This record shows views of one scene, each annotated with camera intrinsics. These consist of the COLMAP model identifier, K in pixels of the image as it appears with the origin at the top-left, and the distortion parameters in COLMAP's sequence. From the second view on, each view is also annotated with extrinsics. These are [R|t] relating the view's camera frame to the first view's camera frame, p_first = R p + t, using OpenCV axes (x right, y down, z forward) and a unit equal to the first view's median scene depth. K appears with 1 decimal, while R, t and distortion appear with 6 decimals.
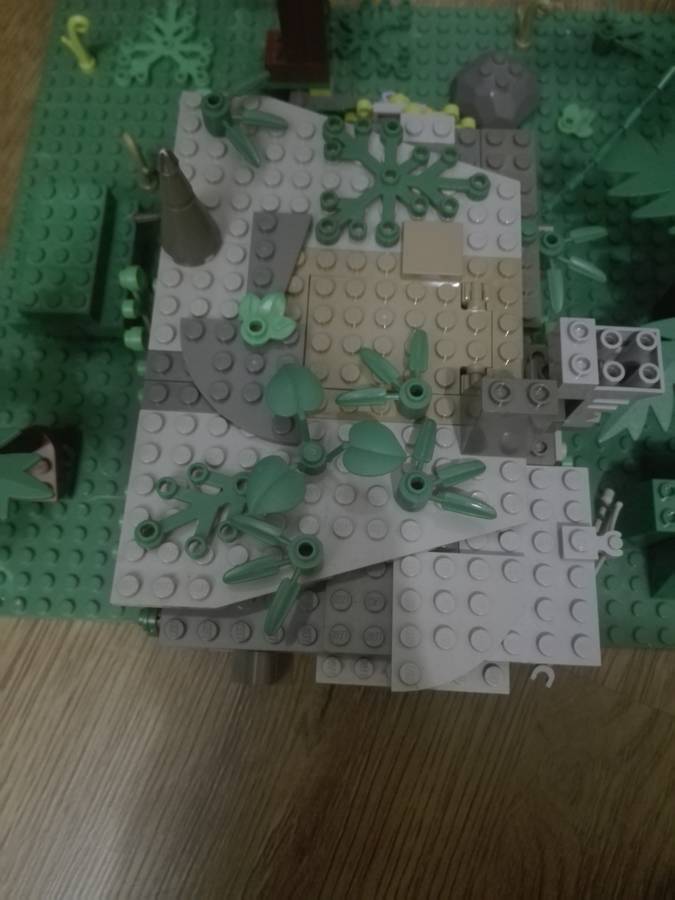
lens RADIAL K [[761.0, 0, 366.2], [0, 761.0, 488.7], [0, 0, 1]] dist [0.071342, -0.124195]
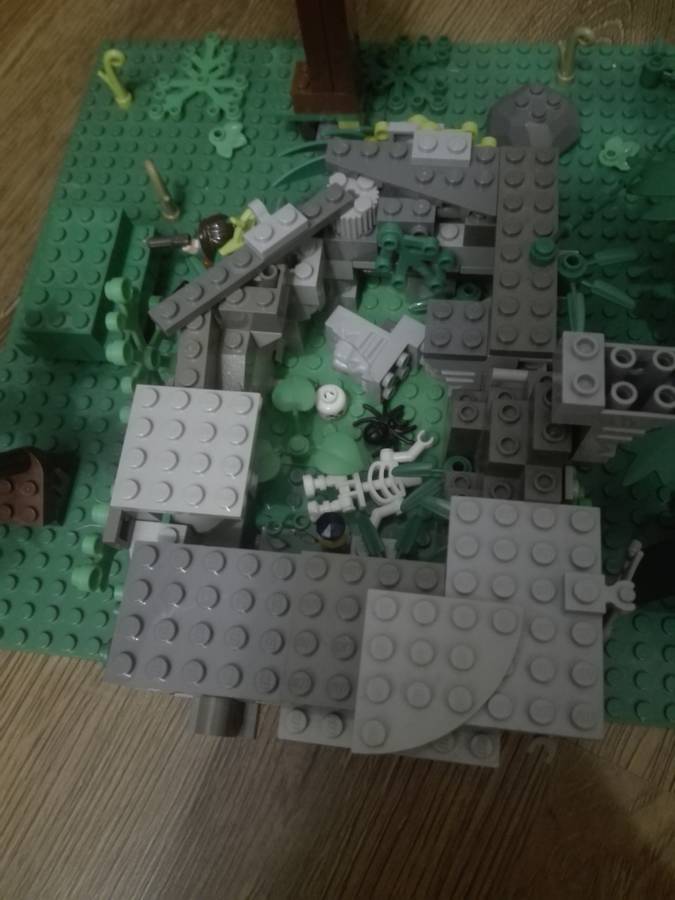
lens RADIAL K [[761.0, 0, 366.2], [0, 761.0, 488.7], [0, 0, 1]] dist [0.071342, -0.124195]
pose [[0.994190, 0.042931, -0.098713, 0.101041], [-0.051587, 0.994882, -0.086882, 0.036499], [0.094477, 0.091469, 0.991316, 0.100430]]
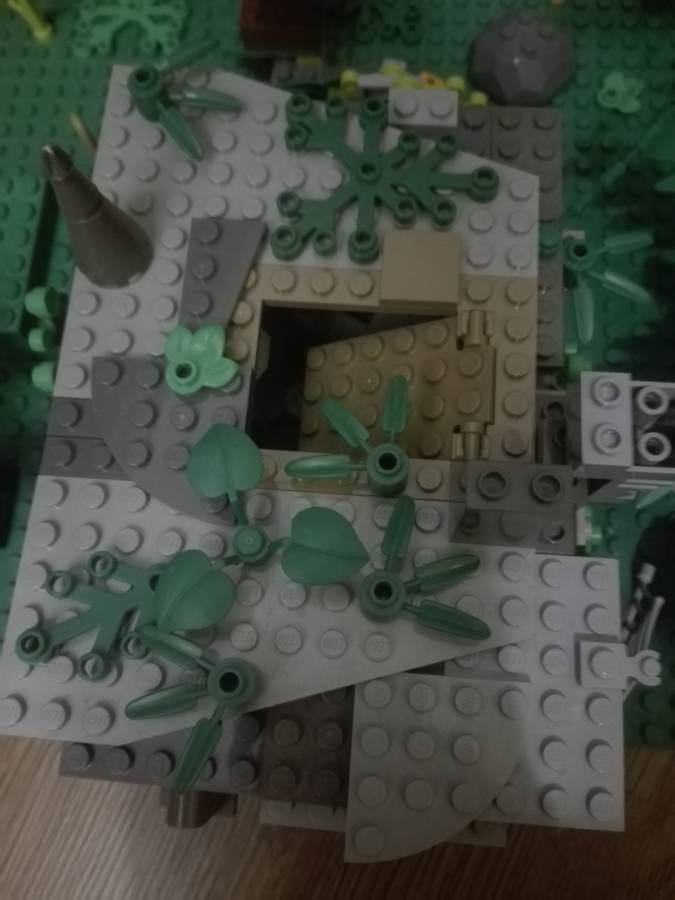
lens RADIAL K [[758.9, 0, 367.8], [0, 758.9, 479.6], [0, 0, 1]] dist [0.044618, -0.089434]
pose [[0.998331, 0.018196, -0.054818, 0.074433], [-0.016554, 0.999405, 0.030252, -0.113589], [0.055336, -0.029294, 0.998038, 0.211653]]
